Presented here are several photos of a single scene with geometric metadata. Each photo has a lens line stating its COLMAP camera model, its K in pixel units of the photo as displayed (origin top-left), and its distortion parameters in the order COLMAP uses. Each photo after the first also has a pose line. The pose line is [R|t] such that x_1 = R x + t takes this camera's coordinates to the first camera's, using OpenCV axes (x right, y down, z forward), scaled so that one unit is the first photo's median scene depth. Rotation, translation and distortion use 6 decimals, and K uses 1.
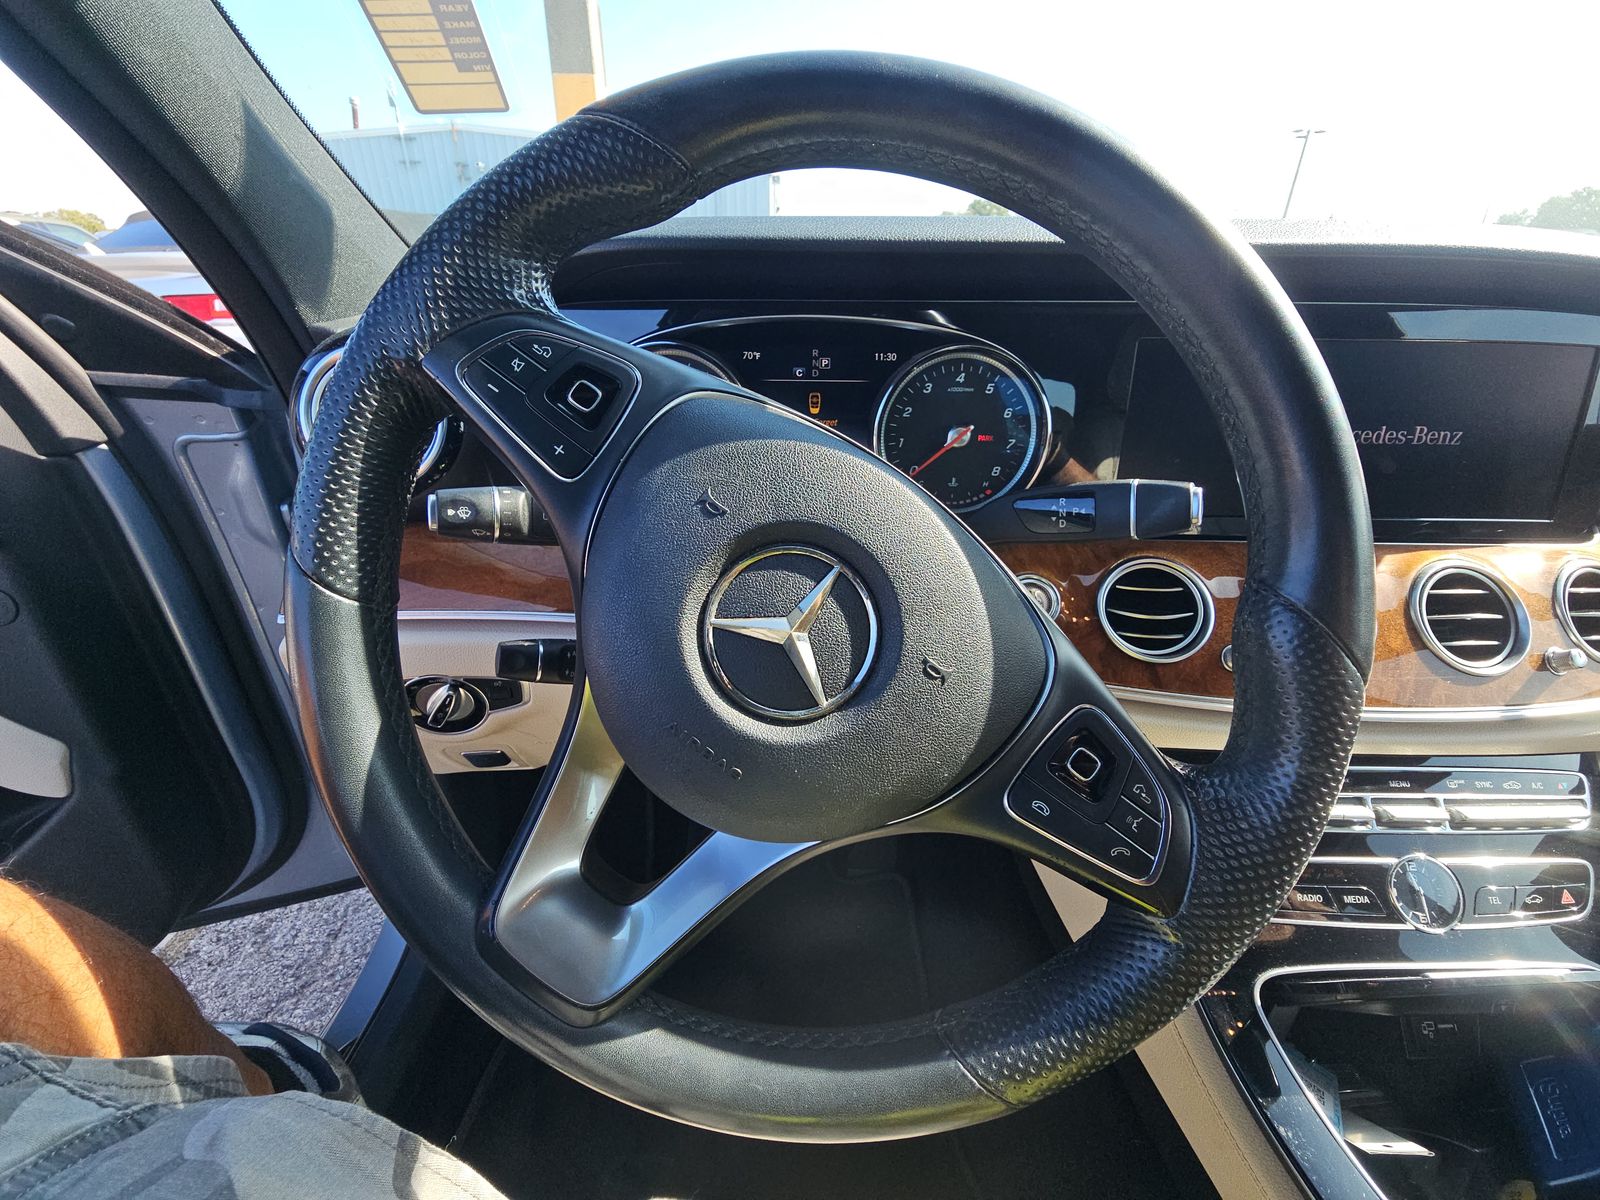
lens RADIAL K [[644.6, 0, 800.0], [0, 644.6, 600.0], [0, 0, 1]] dist [0.014767, -0.012996]
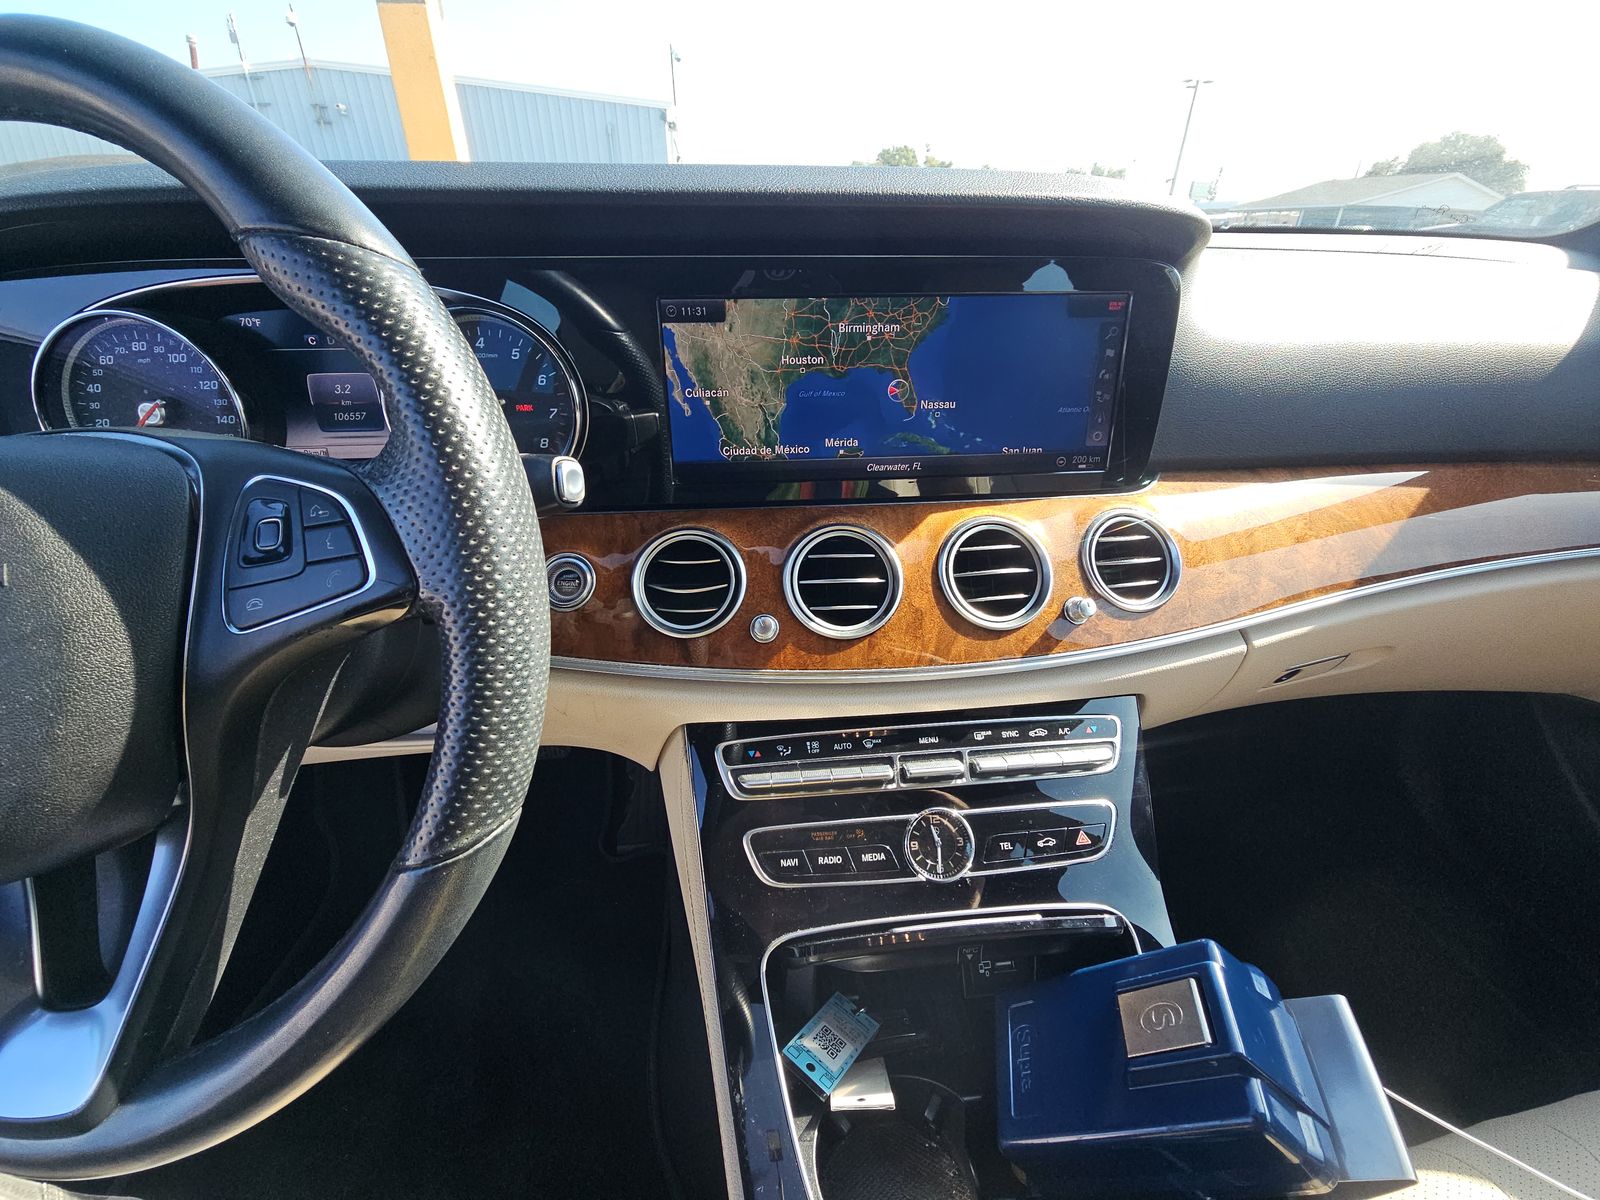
lens RADIAL K [[627.8, 0, 879.7], [0, 627.8, 591.1], [0, 0, 1]] dist [0.013070, -0.009987]
pose [[0.993213, -0.061221, 0.098891, 0.744748], [0.055446, 0.996650, 0.060127, -0.013995], [-0.102240, -0.054236, 0.993280, 0.031732]]
